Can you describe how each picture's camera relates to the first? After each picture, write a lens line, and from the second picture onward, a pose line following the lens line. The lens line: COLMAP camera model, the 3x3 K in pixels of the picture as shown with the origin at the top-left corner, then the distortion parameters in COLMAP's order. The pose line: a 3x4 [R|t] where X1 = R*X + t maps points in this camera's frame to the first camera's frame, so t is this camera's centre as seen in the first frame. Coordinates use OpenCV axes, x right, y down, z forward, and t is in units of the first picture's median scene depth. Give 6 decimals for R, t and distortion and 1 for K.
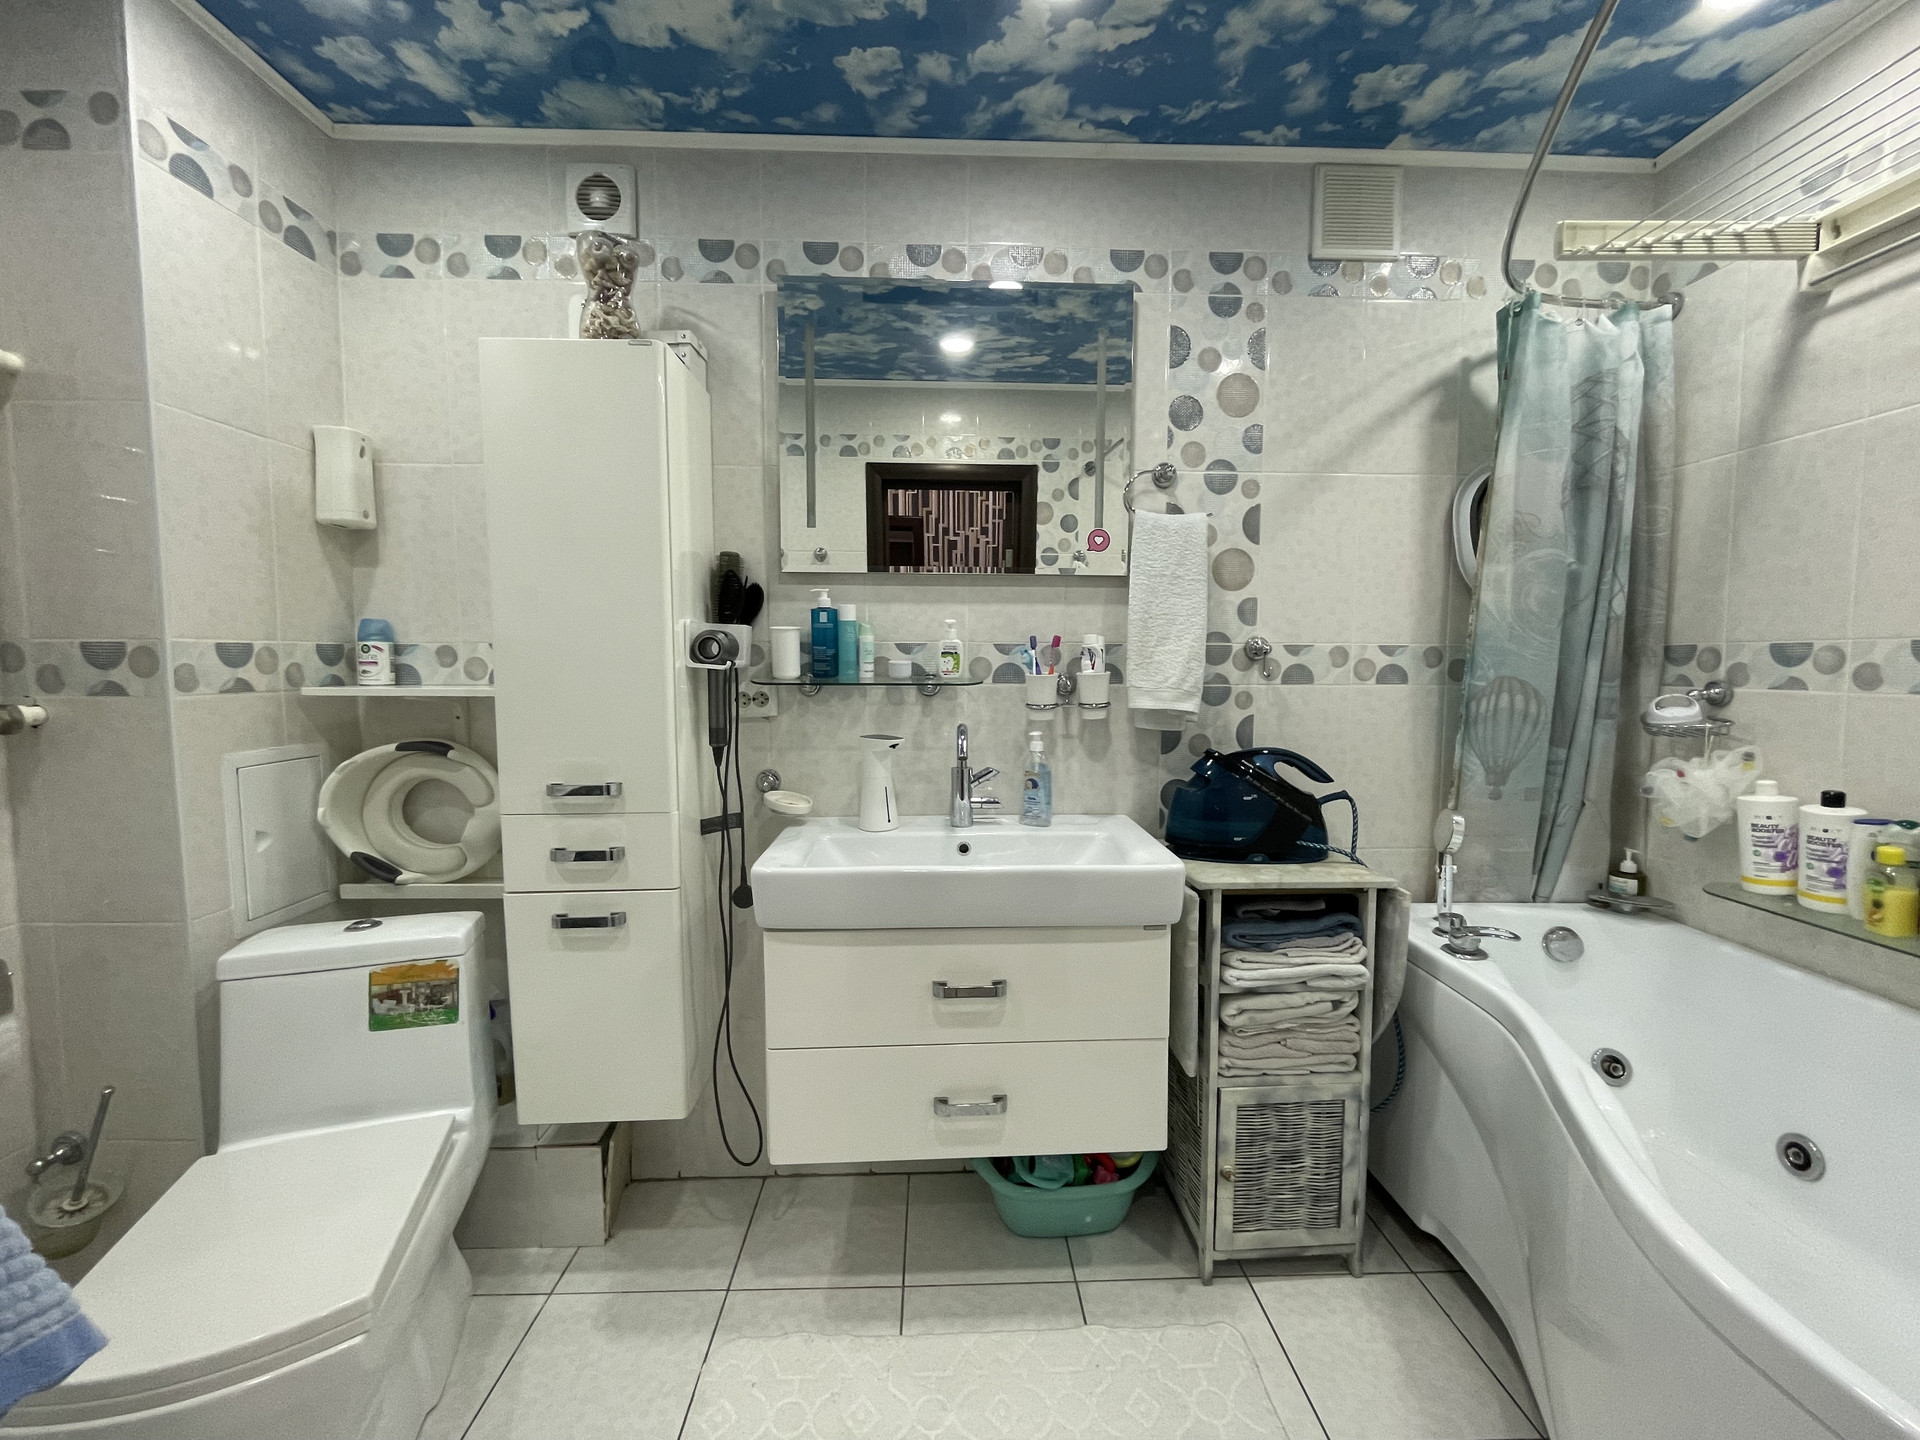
lens RADIAL K [[783.3, 0, 962.3], [0, 783.3, 716.9], [0, 0, 1]] dist [-0.001458, -0.000210]
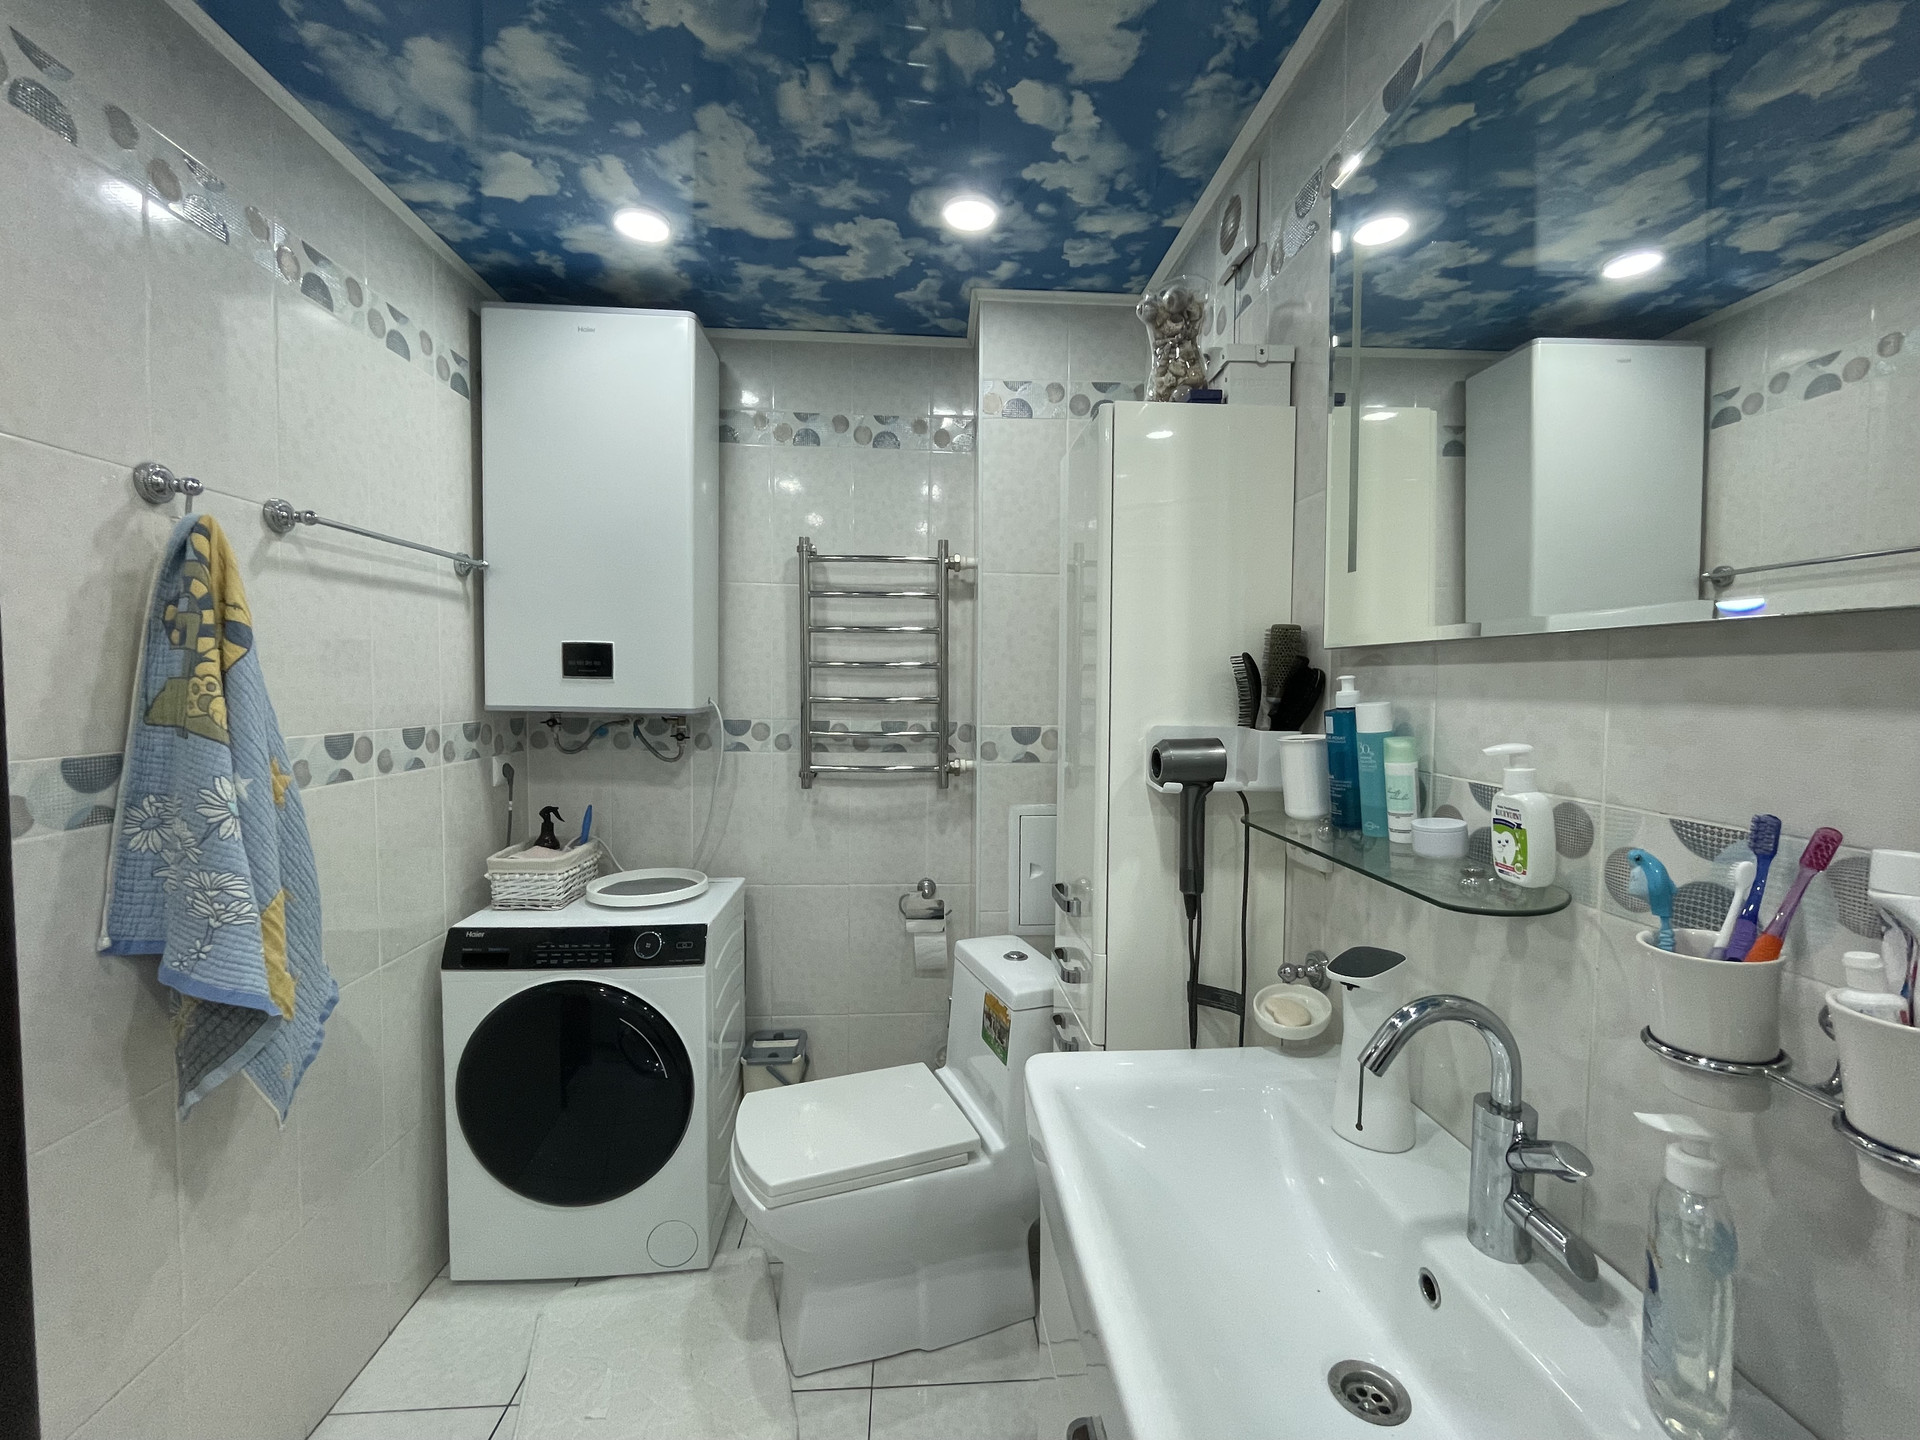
lens RADIAL K [[783.3, 0, 957.1], [0, 783.3, 715.9], [0, 0, 1]] dist [-0.001458, -0.000210]
pose [[0.028810, 0.040798, -0.998752, 0.464571], [-0.080145, 0.996044, 0.038376, -0.157221], [0.996367, 0.078940, 0.031965, 0.822149]]
